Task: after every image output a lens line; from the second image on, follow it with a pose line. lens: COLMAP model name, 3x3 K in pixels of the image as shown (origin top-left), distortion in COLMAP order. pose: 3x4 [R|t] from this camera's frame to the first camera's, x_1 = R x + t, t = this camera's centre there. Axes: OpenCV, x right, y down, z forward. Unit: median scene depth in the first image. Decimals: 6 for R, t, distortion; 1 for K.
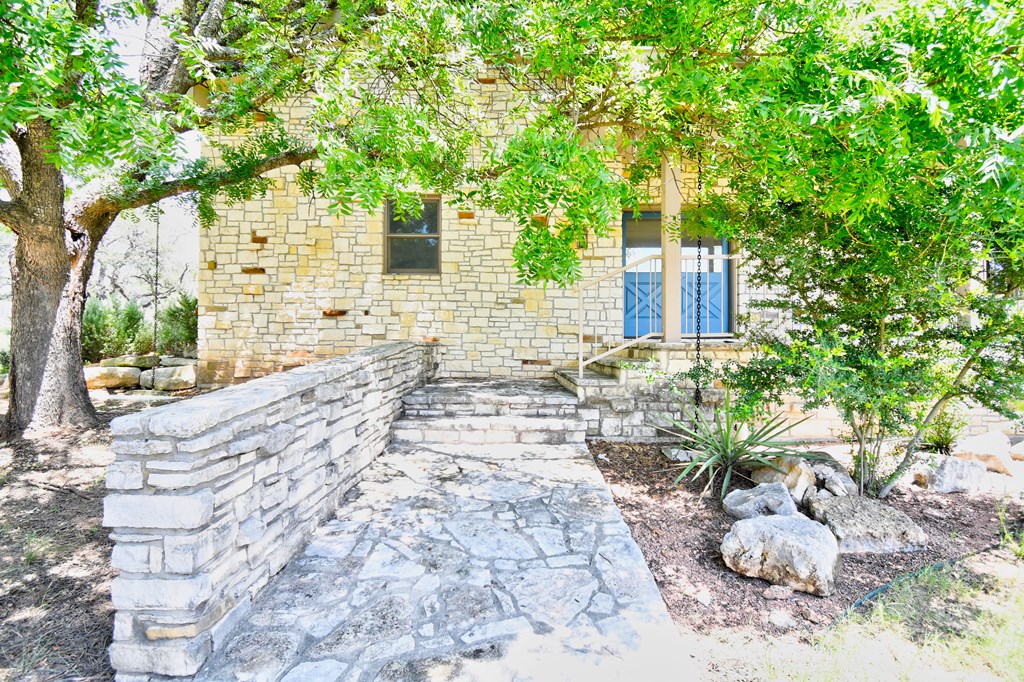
lens RADIAL K [[473.2, 0, 508.5], [0, 473.2, 336.0], [0, 0, 1]] dist [0.025778, -0.023115]
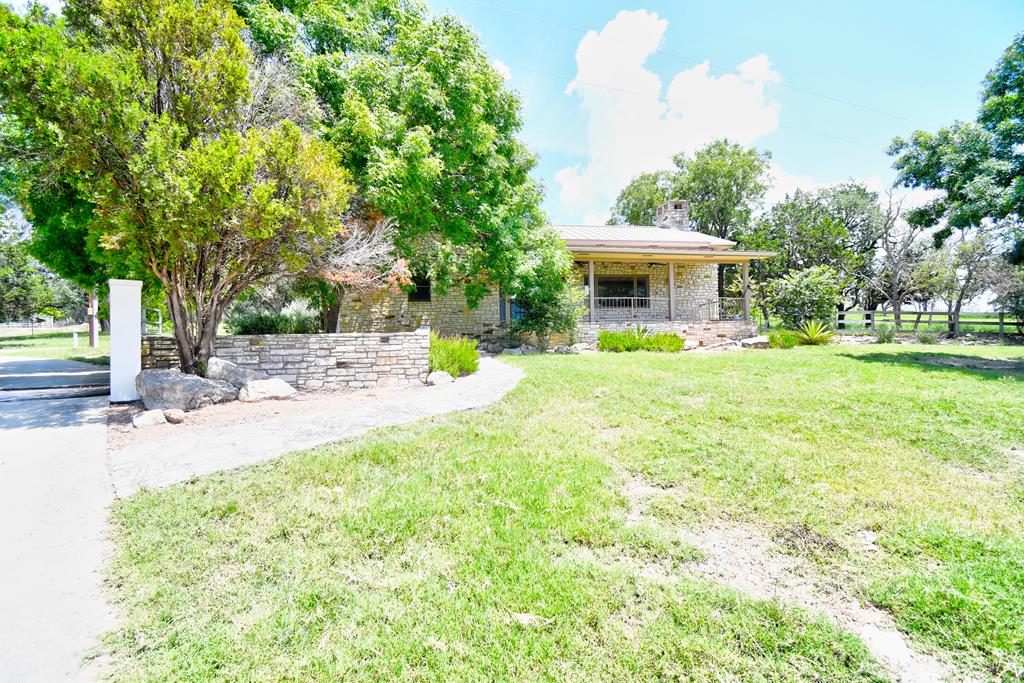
lens RADIAL K [[448.1, 0, 512.0], [0, 448.1, 341.5], [0, 0, 1]] dist [0.016165, -0.000296]
pose [[0.985300, -0.021905, 0.169421, -0.126084], [0.021597, 0.999760, 0.003660, 0.092861], [-0.169460, 0.000053, 0.985537, -1.530283]]
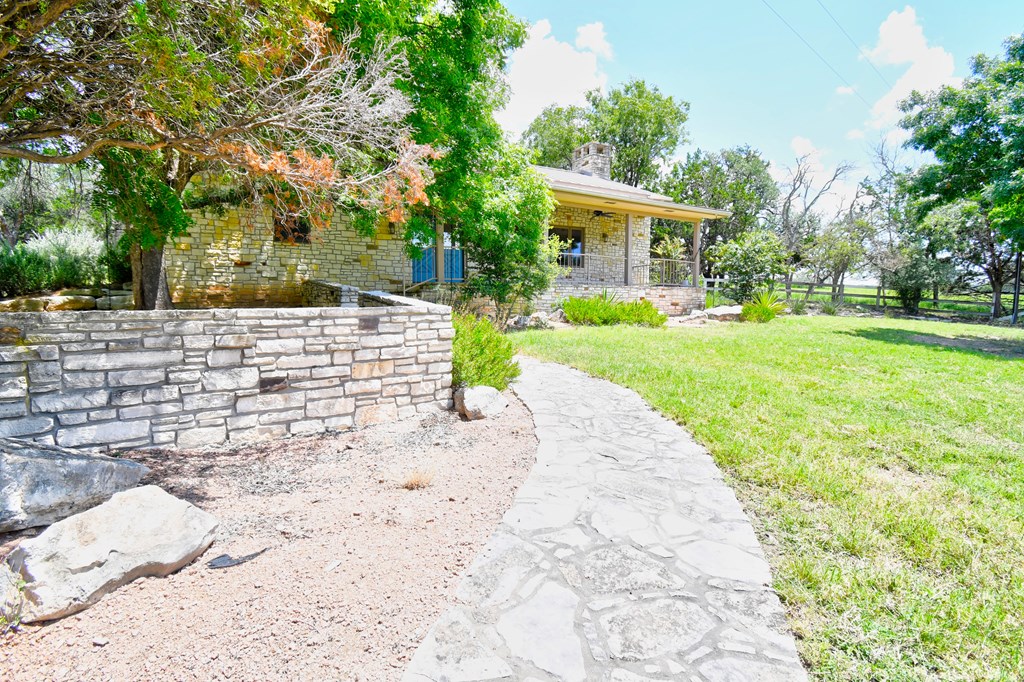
lens RADIAL K [[473.2, 0, 508.5], [0, 473.2, 336.0], [0, 0, 1]] dist [0.025778, -0.023115]
pose [[0.872088, -0.038909, 0.487800, -0.377286], [-0.005249, 0.996033, 0.088831, 0.050811], [-0.489321, -0.080029, 0.868424, -0.910550]]
